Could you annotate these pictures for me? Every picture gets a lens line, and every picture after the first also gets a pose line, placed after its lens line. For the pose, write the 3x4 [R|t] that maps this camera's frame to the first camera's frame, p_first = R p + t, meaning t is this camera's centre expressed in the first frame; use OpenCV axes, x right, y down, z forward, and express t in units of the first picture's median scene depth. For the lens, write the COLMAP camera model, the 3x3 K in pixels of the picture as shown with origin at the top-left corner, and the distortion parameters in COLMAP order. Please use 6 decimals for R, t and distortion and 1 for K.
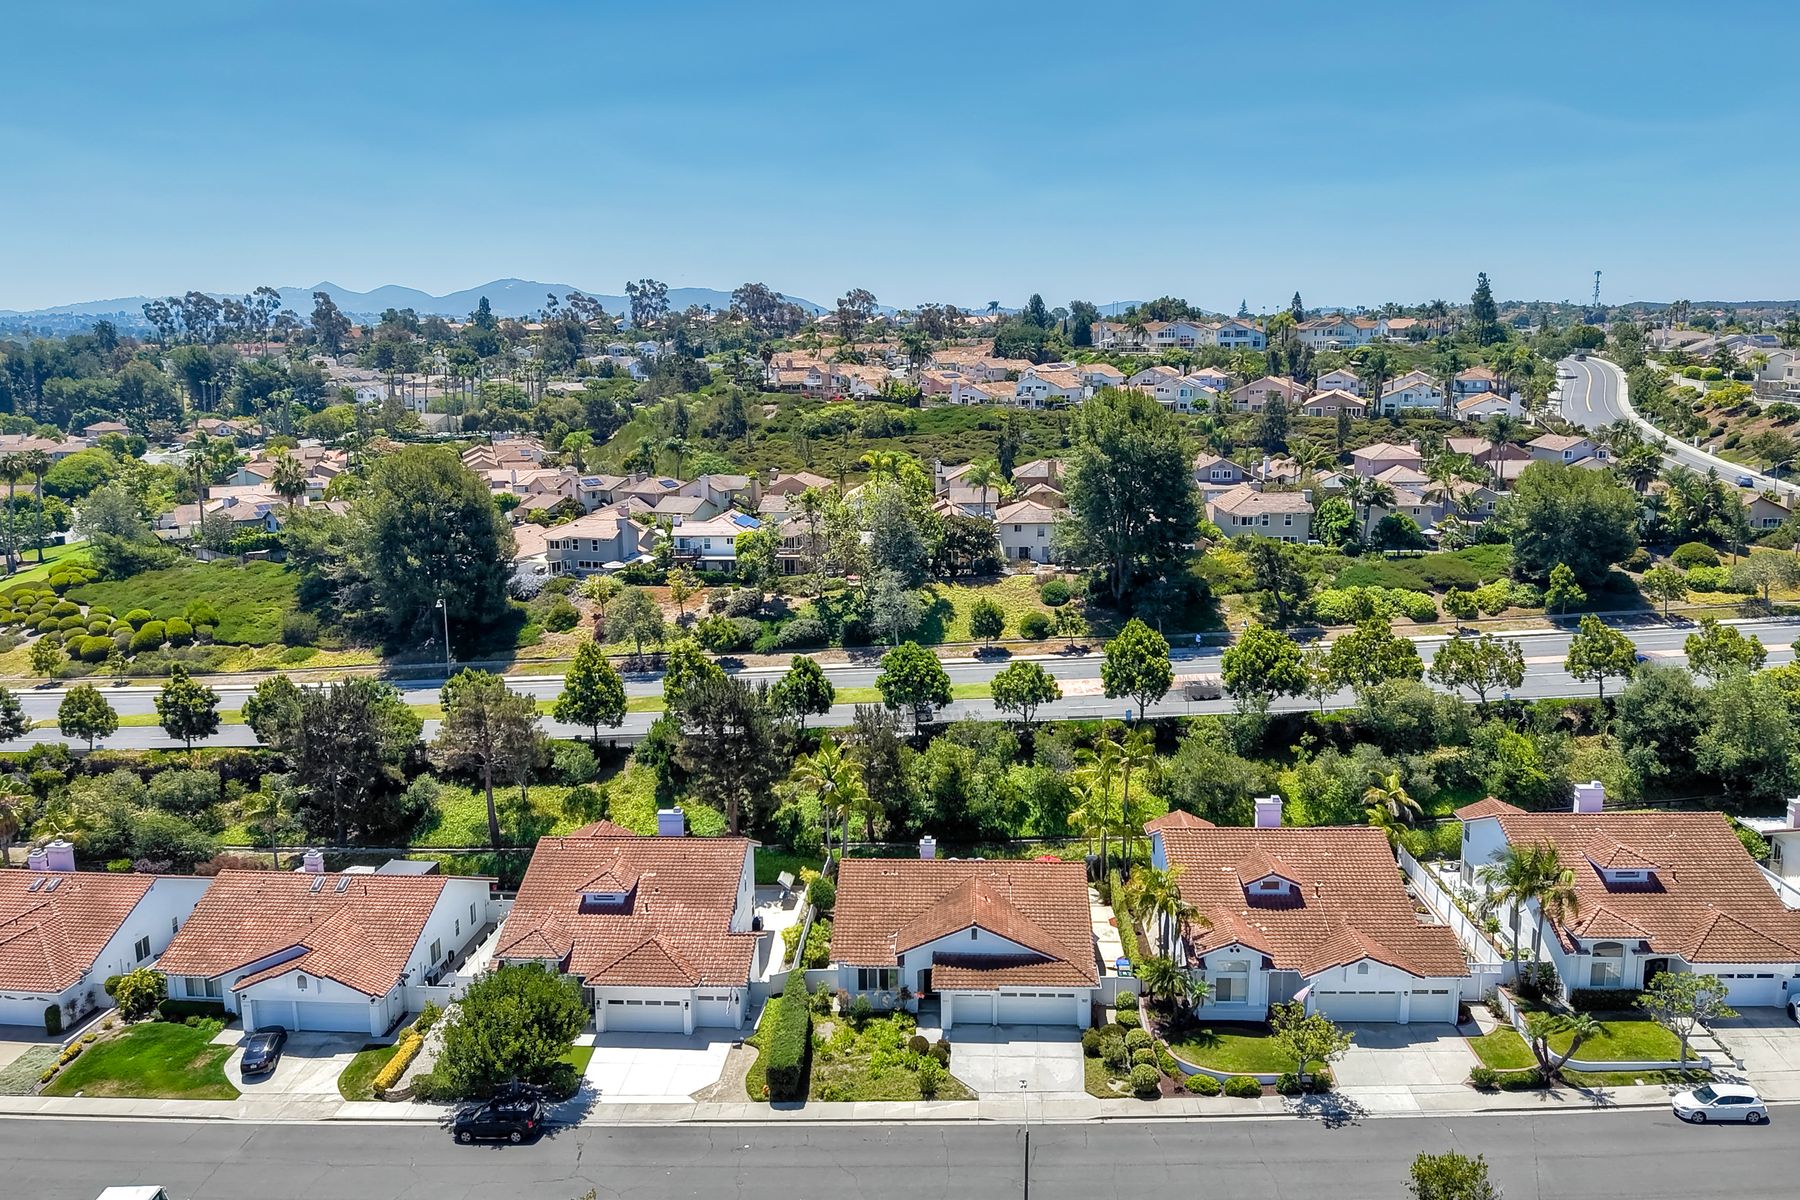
lens RADIAL K [[1416.3, 0, 897.1], [0, 1416.3, 586.6], [0, 0, 1]] dist [0.105213, -0.170974]
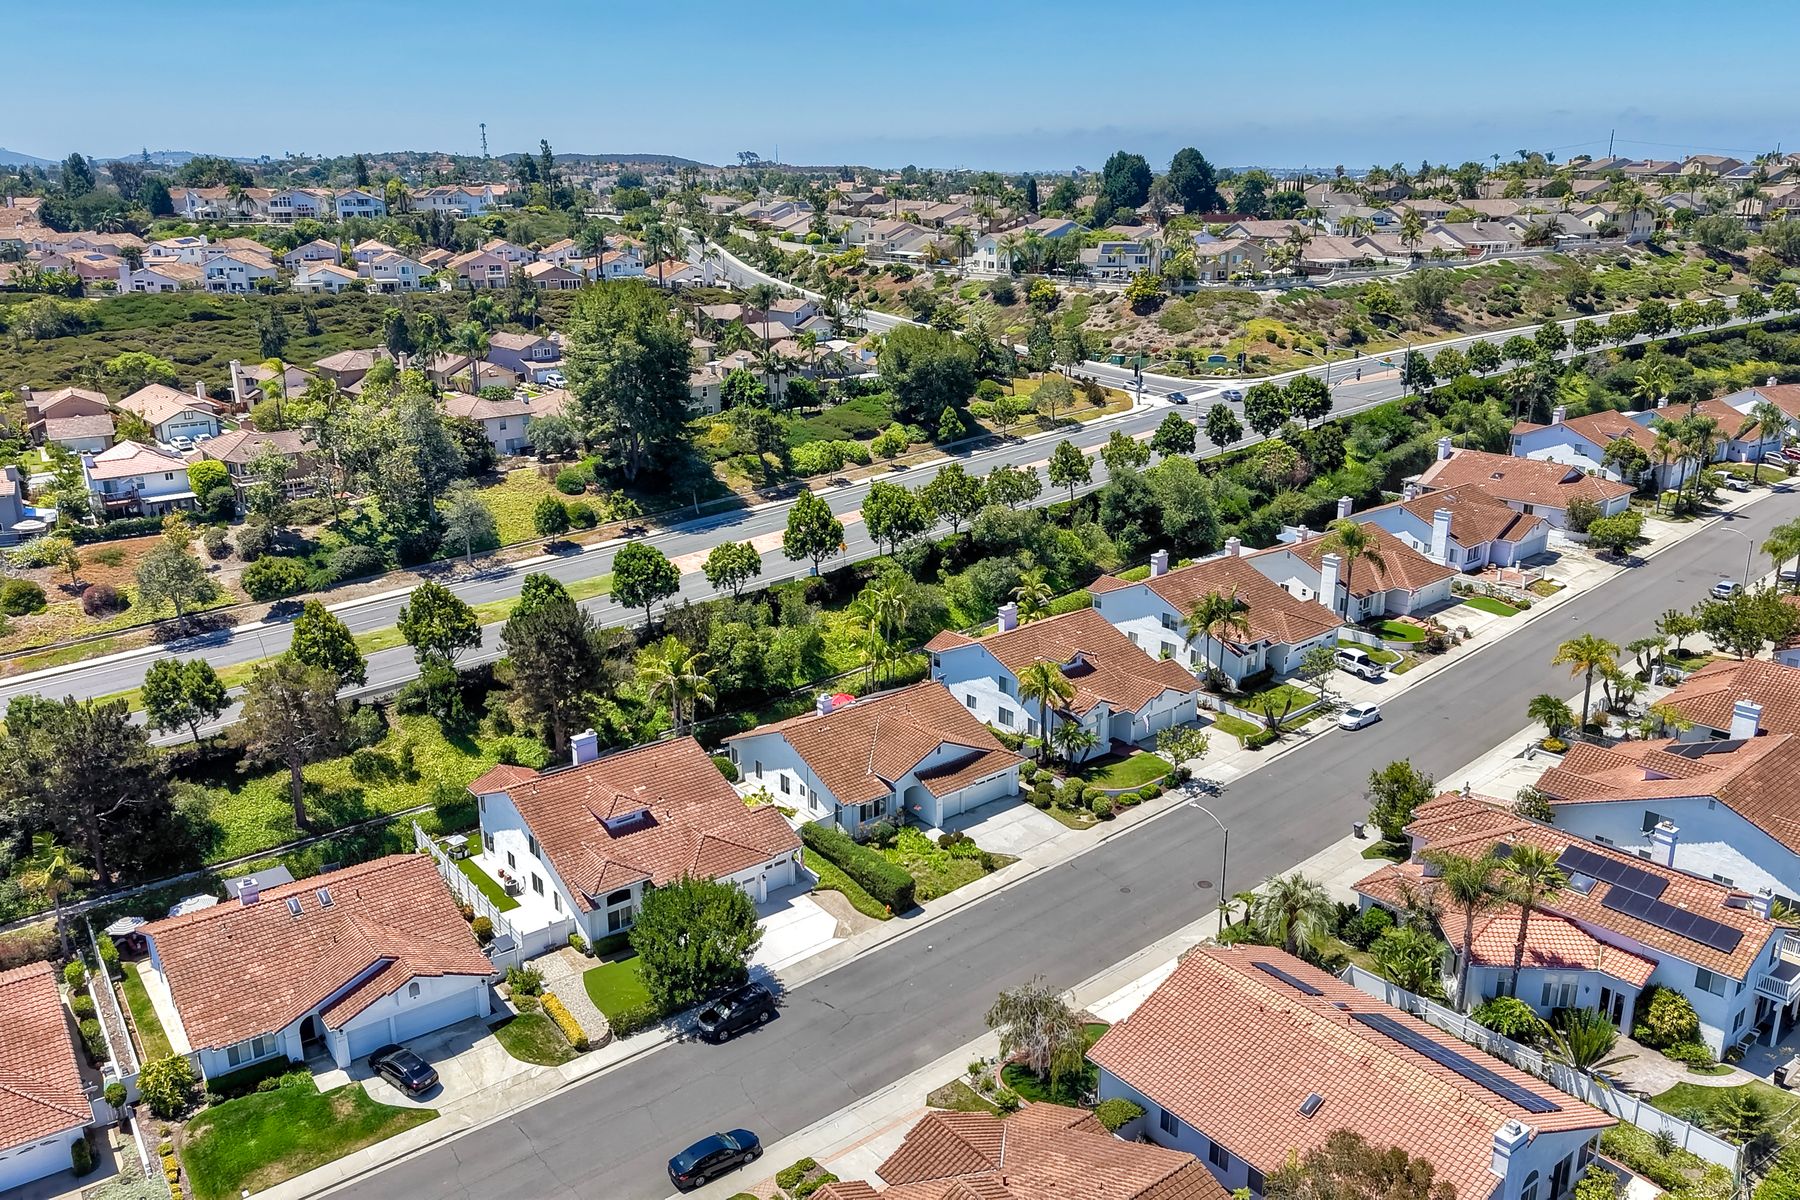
lens RADIAL K [[1416.3, 0, 897.1], [0, 1416.3, 586.6], [0, 0, 1]] dist [0.105213, -0.170974]
pose [[0.734286, -0.185966, 0.652871, -0.629717], [0.119371, 0.982131, 0.145497, -0.067922], [-0.668262, -0.028903, 0.743364, 0.087553]]
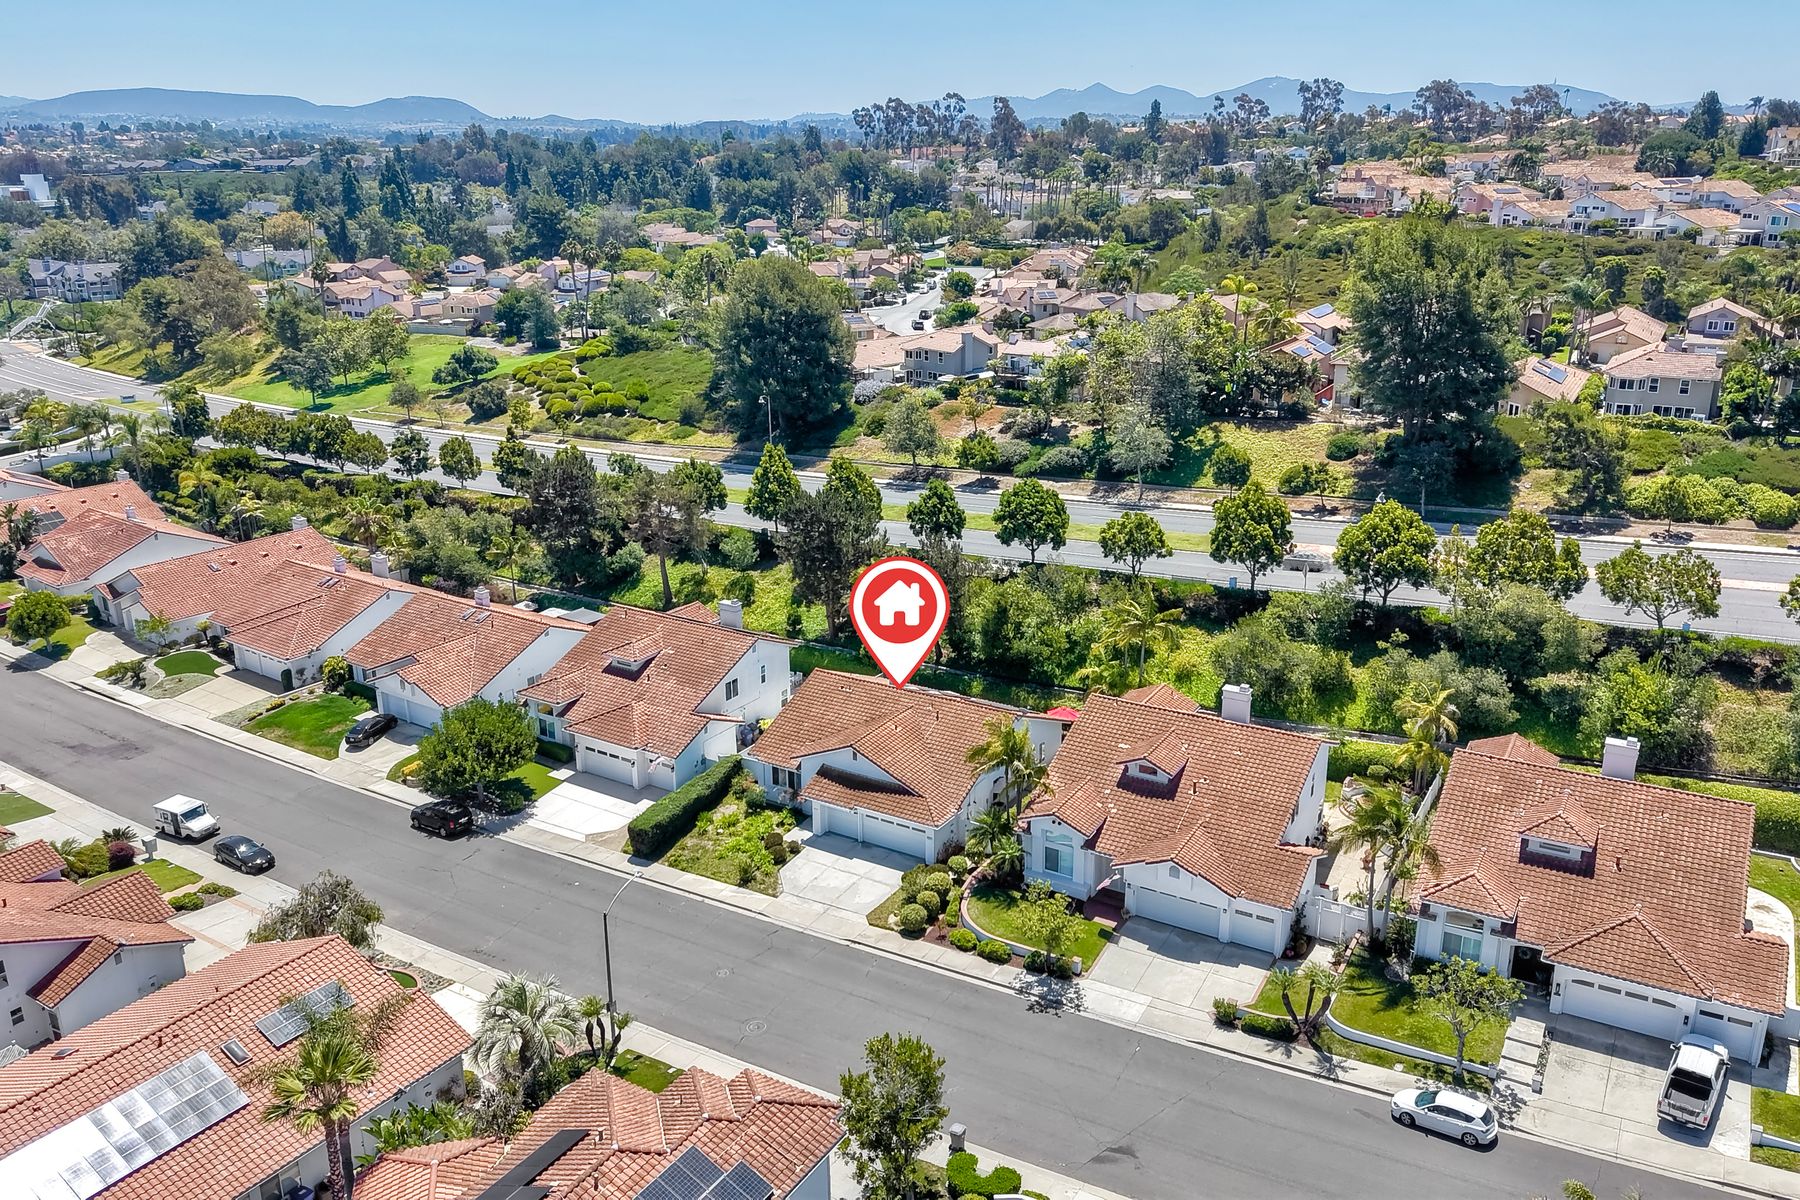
lens RADIAL K [[1409.4, 0, 909.7], [0, 1409.4, 593.9], [0, 0, 1]] dist [0.173144, -0.381571]
pose [[0.876989, 0.151480, -0.456010, 0.451119], [-0.088569, 0.983709, 0.156439, -0.031785], [0.472278, -0.096806, 0.876118, 0.100955]]
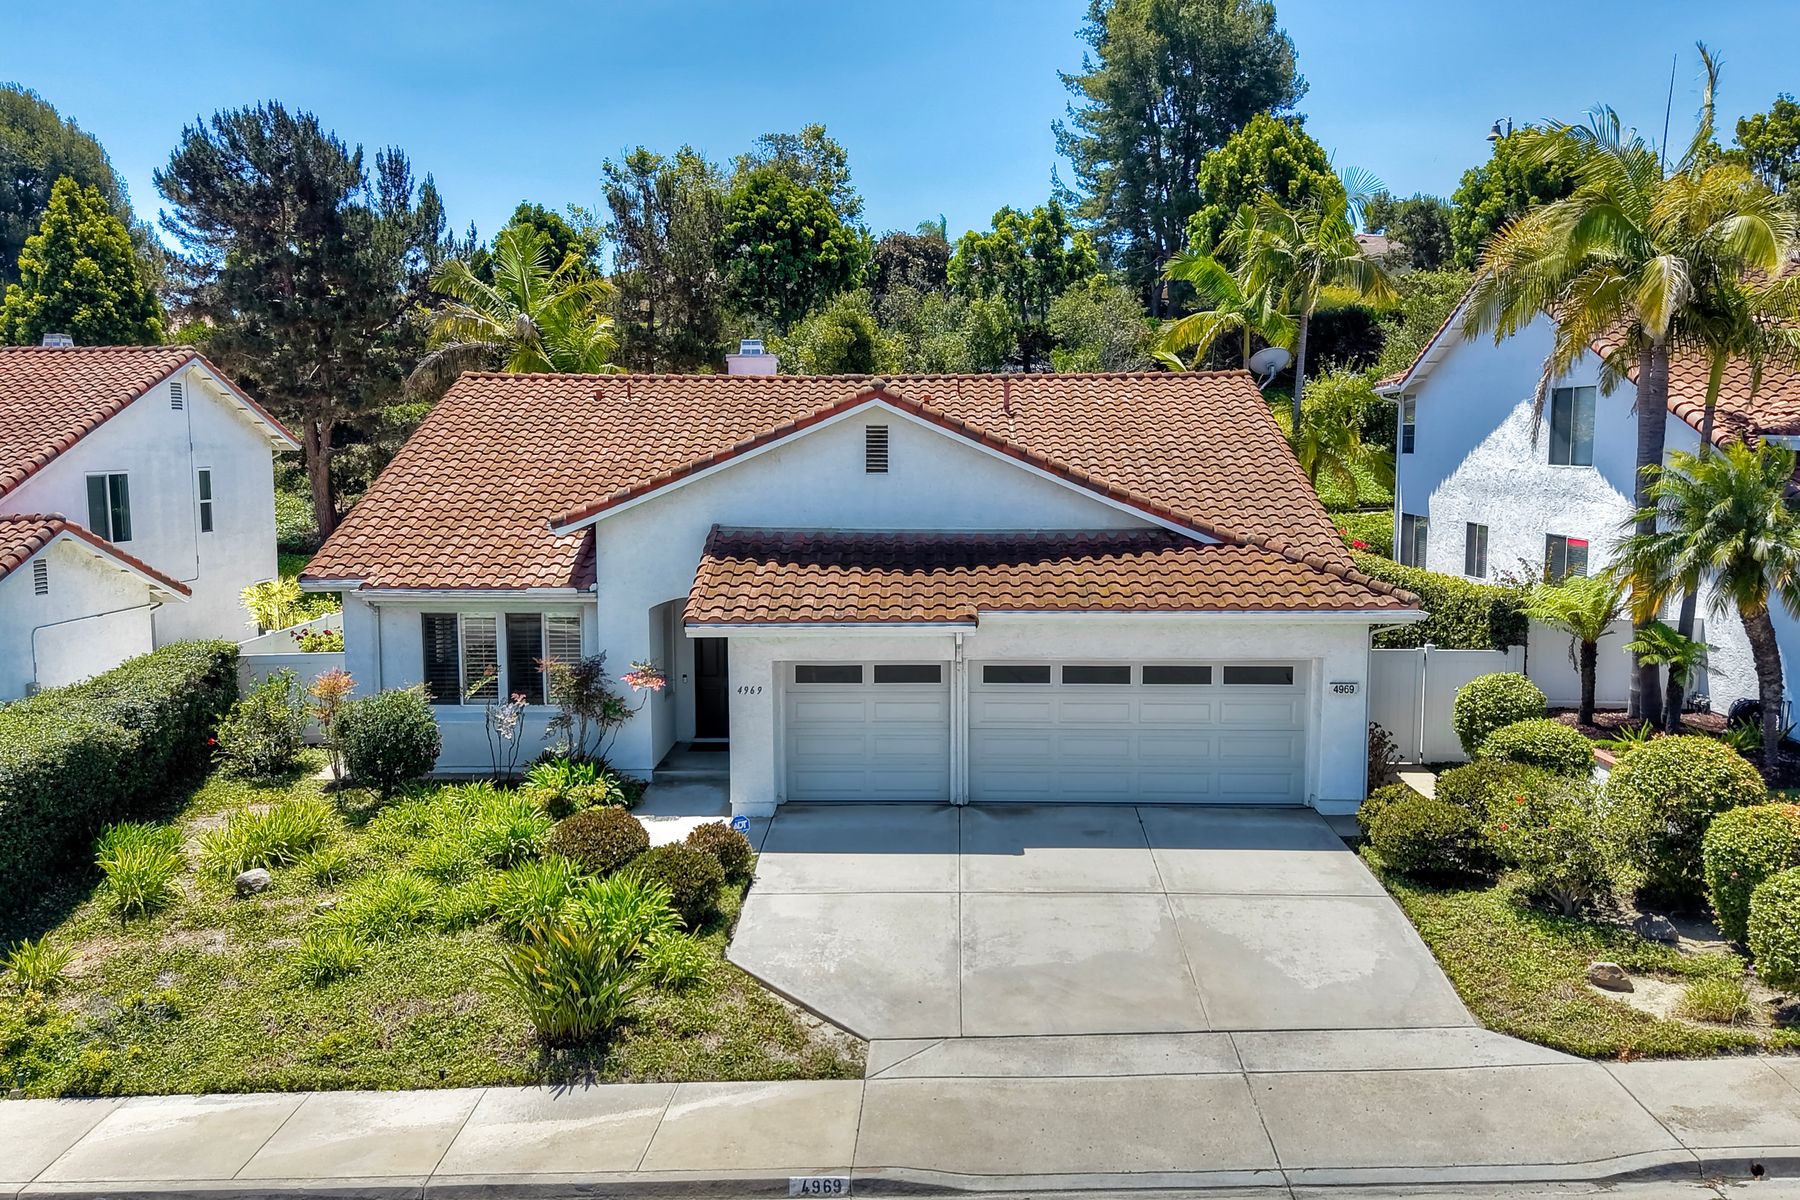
lens RADIAL K [[1416.3, 0, 897.1], [0, 1416.3, 586.6], [0, 0, 1]] dist [0.105213, -0.170974]
pose [[0.999559, 0.006956, 0.028868, 0.042010], [-0.004668, 0.996897, -0.078583, 0.237835], [-0.029325, 0.078413, 0.996490, 0.626105]]
